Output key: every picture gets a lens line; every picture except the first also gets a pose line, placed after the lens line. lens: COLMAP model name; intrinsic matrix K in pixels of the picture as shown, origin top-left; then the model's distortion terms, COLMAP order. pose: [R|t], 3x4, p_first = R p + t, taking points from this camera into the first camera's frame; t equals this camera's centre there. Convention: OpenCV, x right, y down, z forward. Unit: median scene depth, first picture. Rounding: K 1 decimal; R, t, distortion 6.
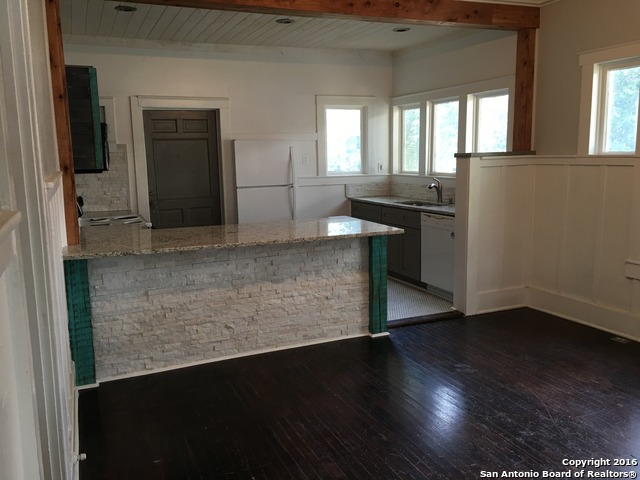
lens RADIAL K [[539.3, 0, 313.6], [0, 539.3, 240.0], [0, 0, 1]] dist [0.078251, -0.096403]
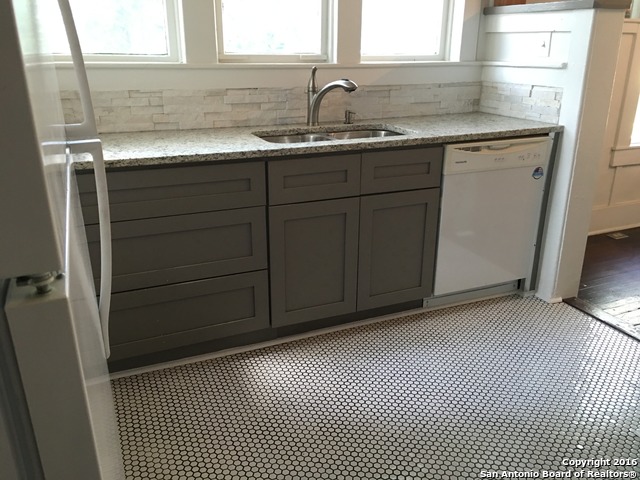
lens RADIAL K [[539.3, 0, 319.6], [0, 539.3, 240.0], [0, 0, 1]] dist [0.078251, -0.096403]
pose [[0.001452, -0.319780, 0.947491, -0.243226], [0.155657, 0.936015, 0.315669, -0.139692], [-0.987810, 0.147025, 0.051135, 1.151590]]
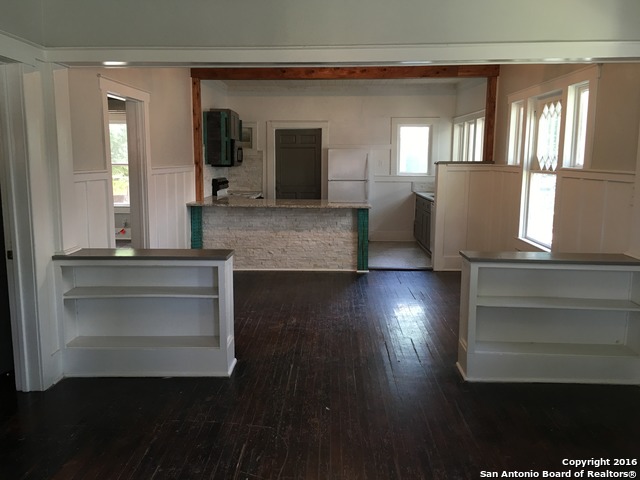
lens RADIAL K [[539.3, 0, 317.2], [0, 539.3, 239.2], [0, 0, 1]] dist [0.078251, -0.096403]
pose [[0.907765, 0.086615, -0.410441, 0.551569], [-0.089073, 0.995938, 0.013170, 0.058433], [0.409914, 0.024604, 0.911792, -0.450215]]
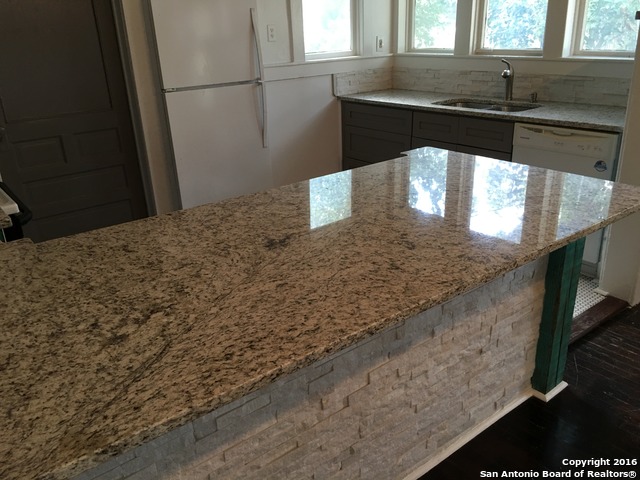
lens RADIAL K [[539.3, 0, 315.8], [0, 539.3, 238.4], [0, 0, 1]] dist [0.078251, -0.096403]
pose [[0.967371, -0.111098, 0.227706, -0.163283], [0.060862, 0.974316, 0.216806, -0.074589], [-0.245945, -0.195874, 0.949286, 0.502045]]
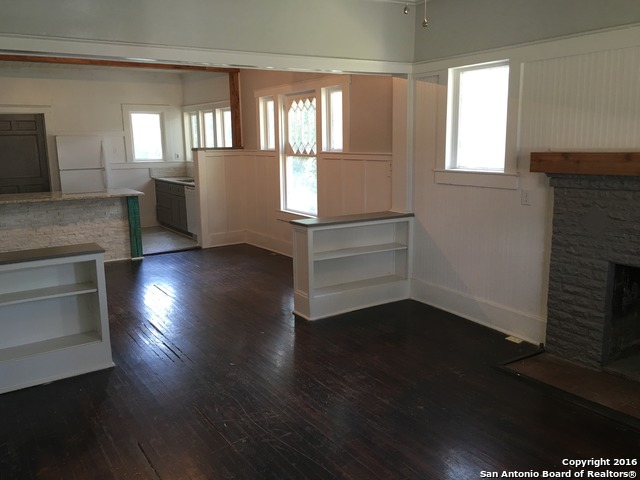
lens RADIAL K [[539.3, 0, 316.6], [0, 539.3, 236.2], [0, 0, 1]] dist [0.078251, -0.096403]
pose [[0.984572, -0.025396, 0.173129, 0.314297], [0.022930, 0.999605, 0.016228, 0.078891], [-0.173473, -0.012008, 0.984765, -0.604365]]
